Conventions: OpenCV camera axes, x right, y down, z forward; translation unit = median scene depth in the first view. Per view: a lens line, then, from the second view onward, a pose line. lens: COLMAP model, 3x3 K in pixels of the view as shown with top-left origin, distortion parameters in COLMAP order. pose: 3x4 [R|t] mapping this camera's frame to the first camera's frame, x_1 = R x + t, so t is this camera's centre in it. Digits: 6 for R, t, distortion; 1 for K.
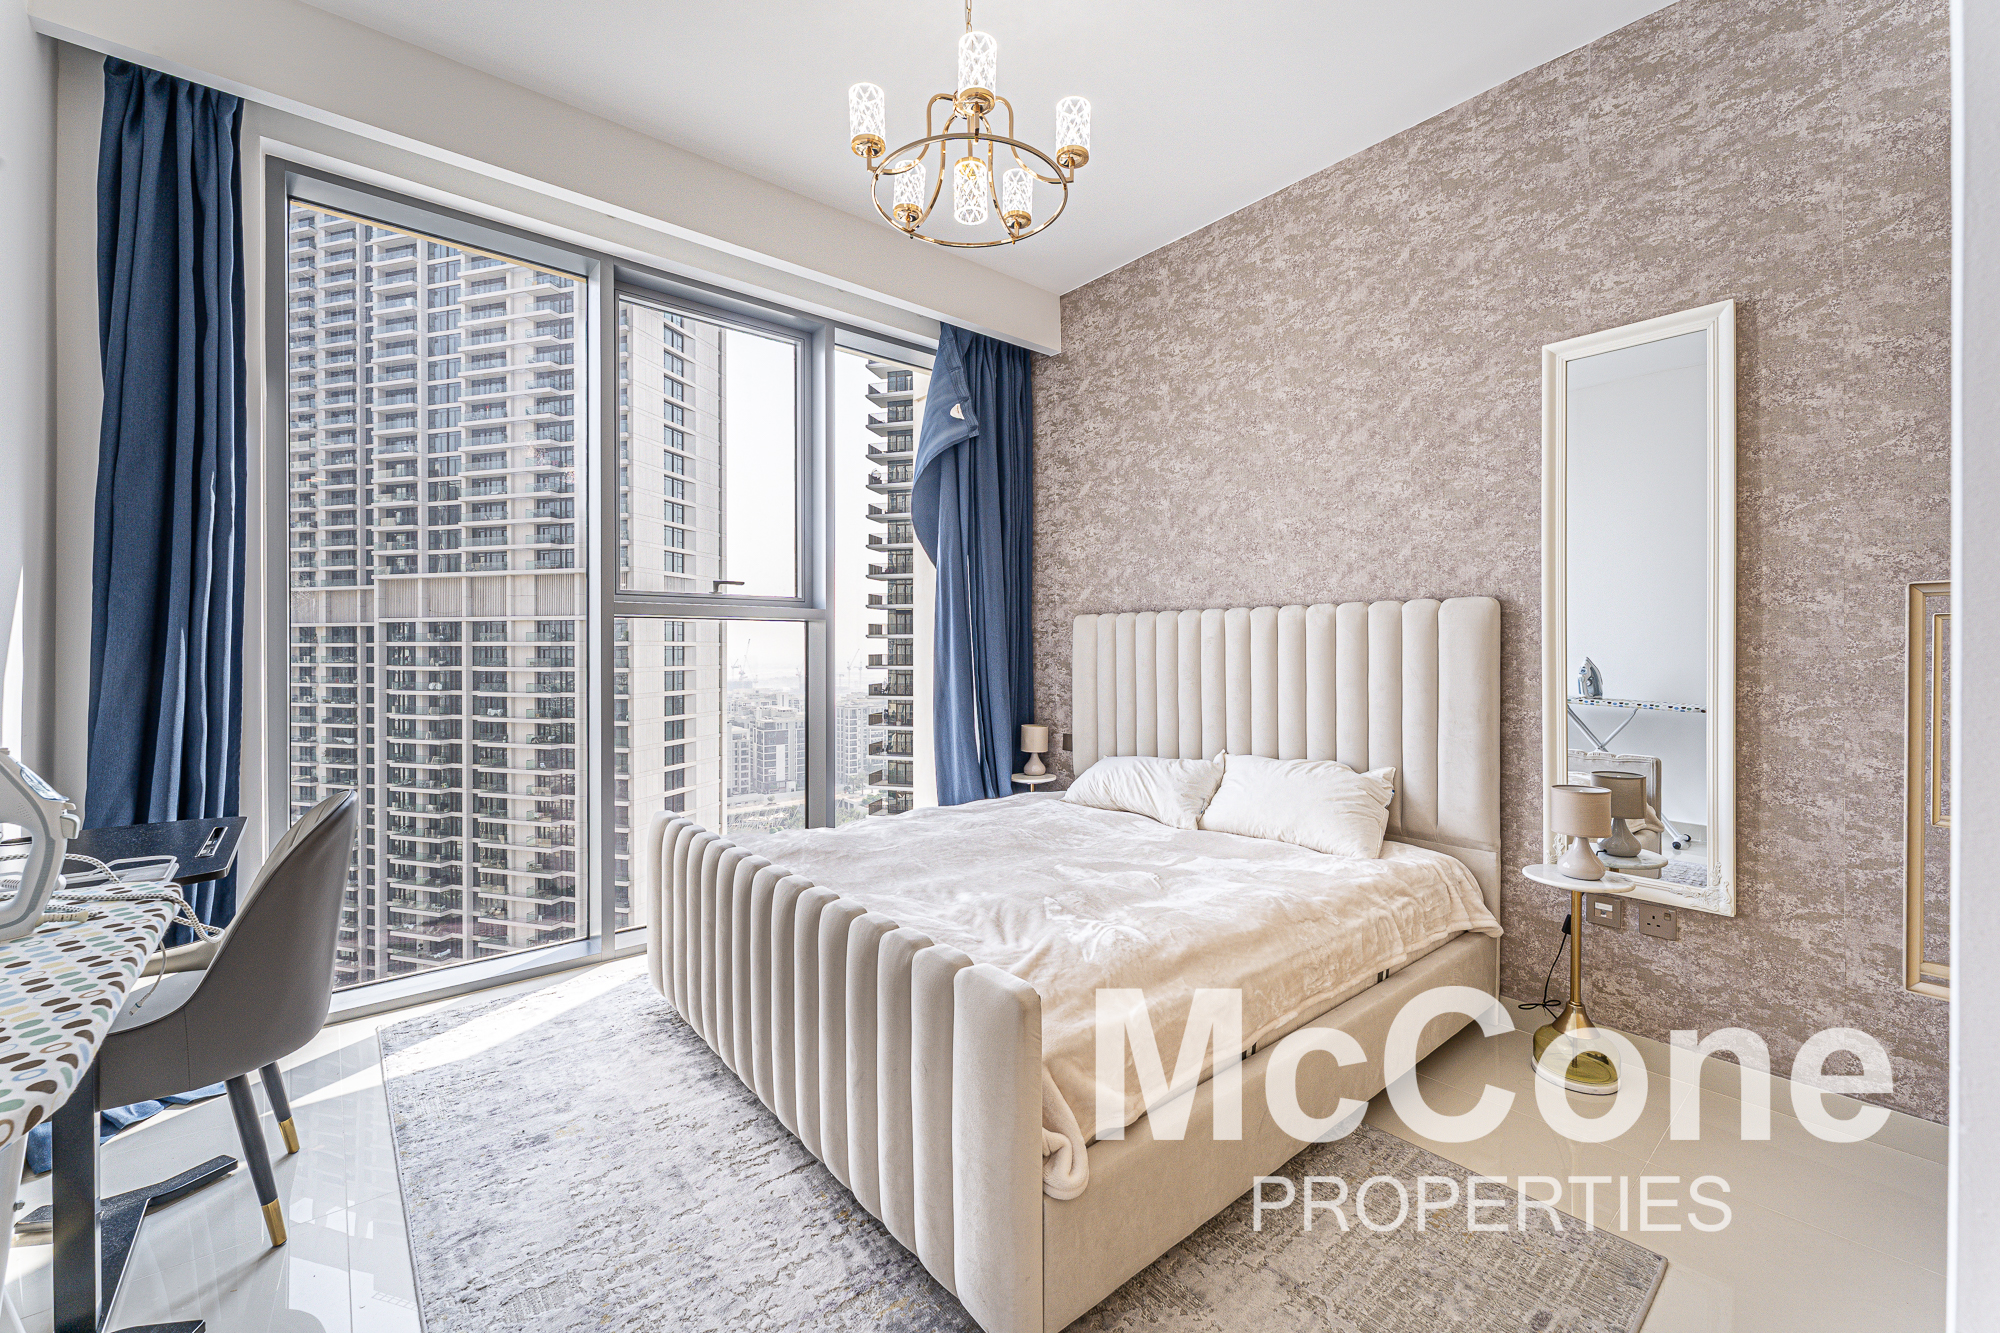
lens RADIAL K [[800.0, 0, 1005.3], [0, 800.0, 653.1], [0, 0, 1]] dist [0.000951, 0.000068]
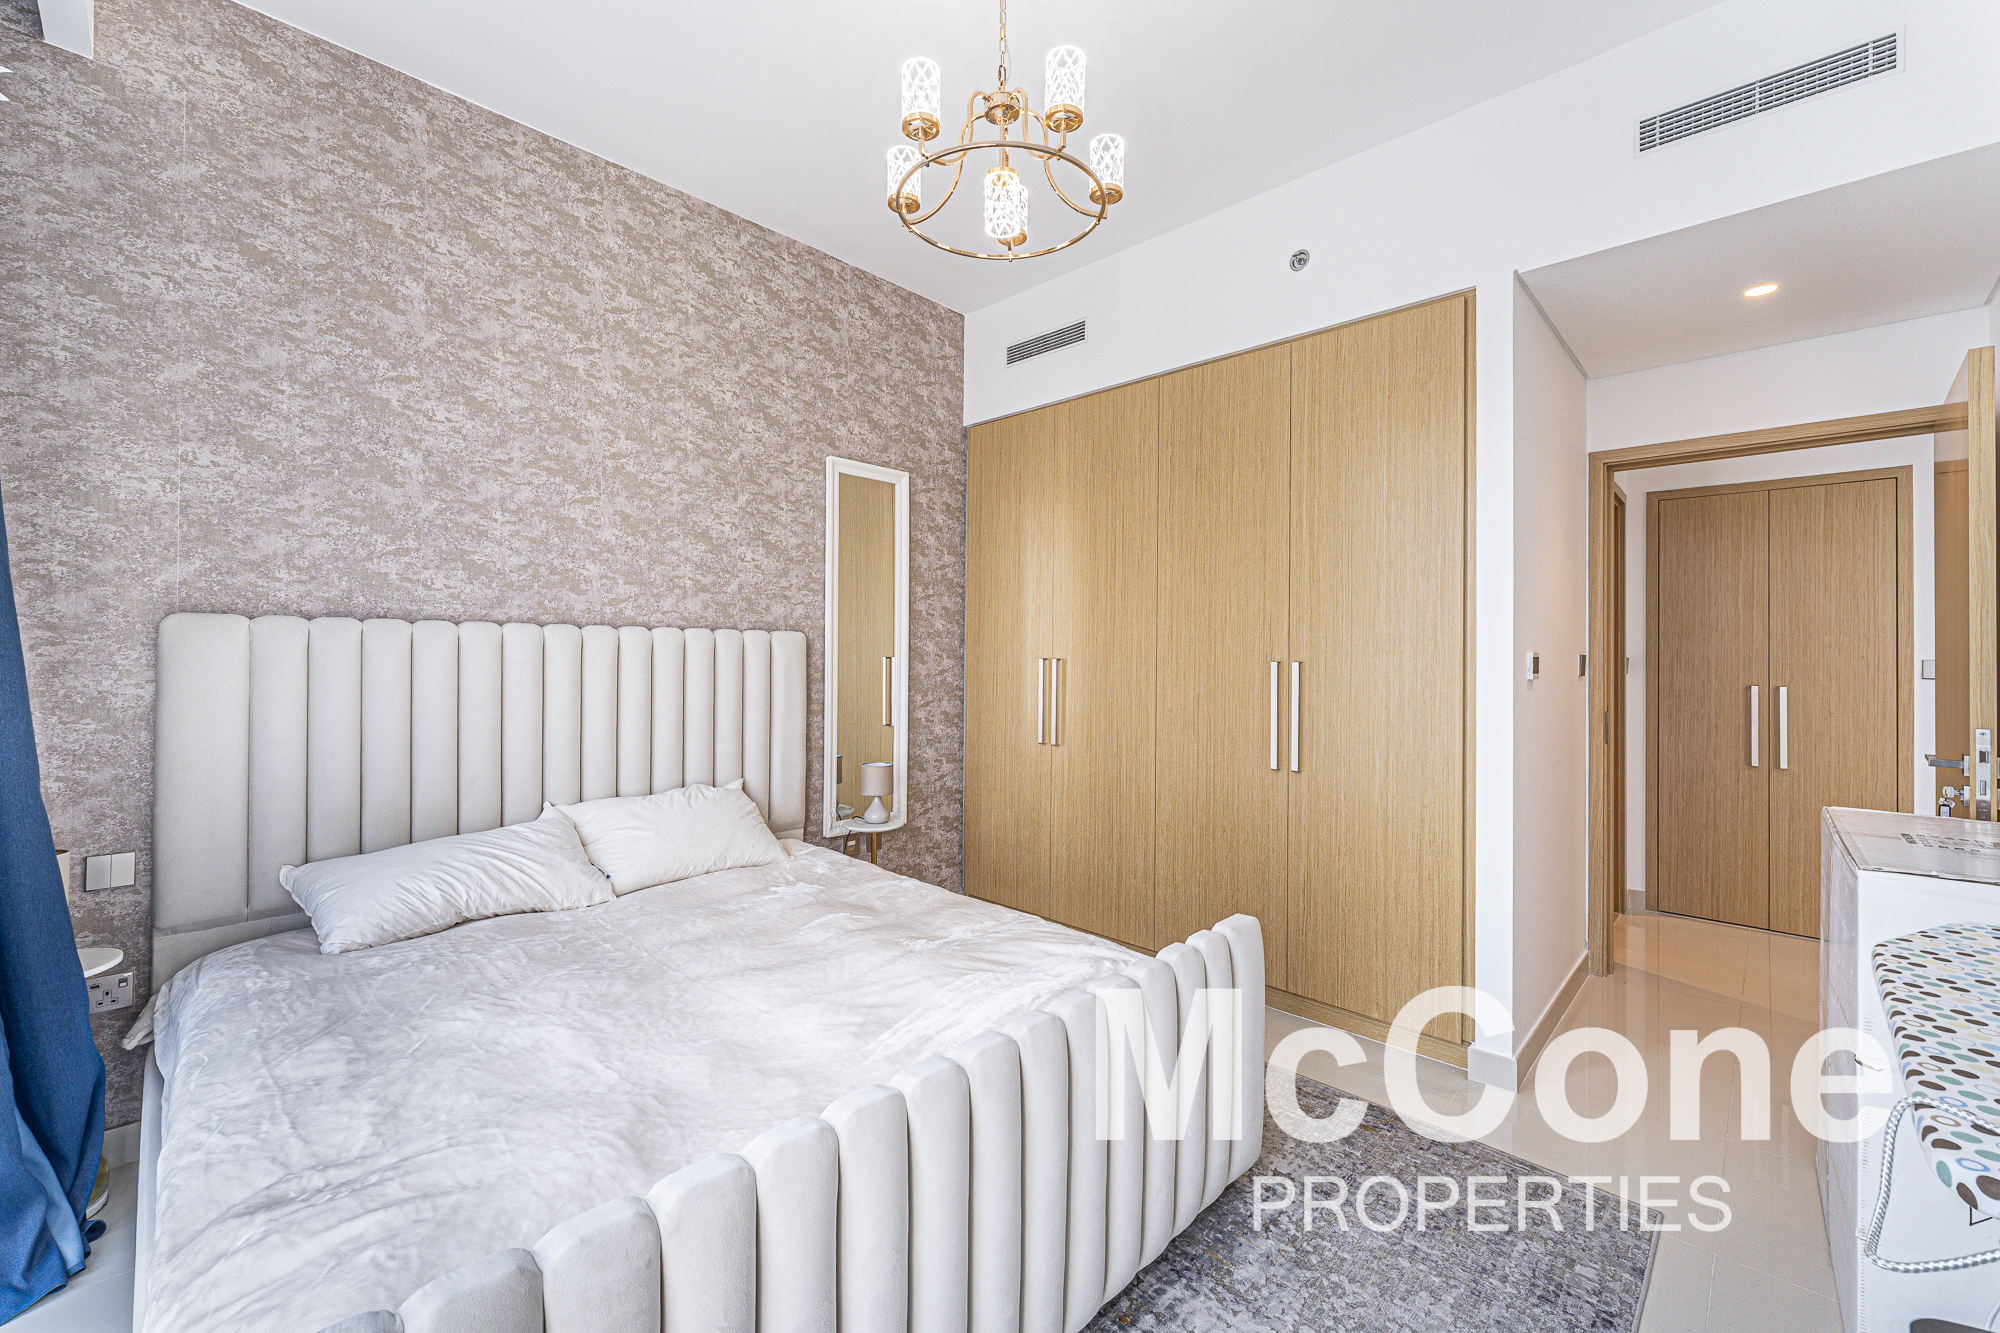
lens RADIAL K [[812.6, 0, 1000.0], [0, 812.6, 666.5], [0, 0, 1]] dist [-0.000314, -0.000006]
pose [[-0.095202, -0.000212, 0.995458, -0.701931], [0.008802, 0.999961, 0.001055, -0.012626], [-0.995419, 0.008862, -0.095197, 0.767986]]
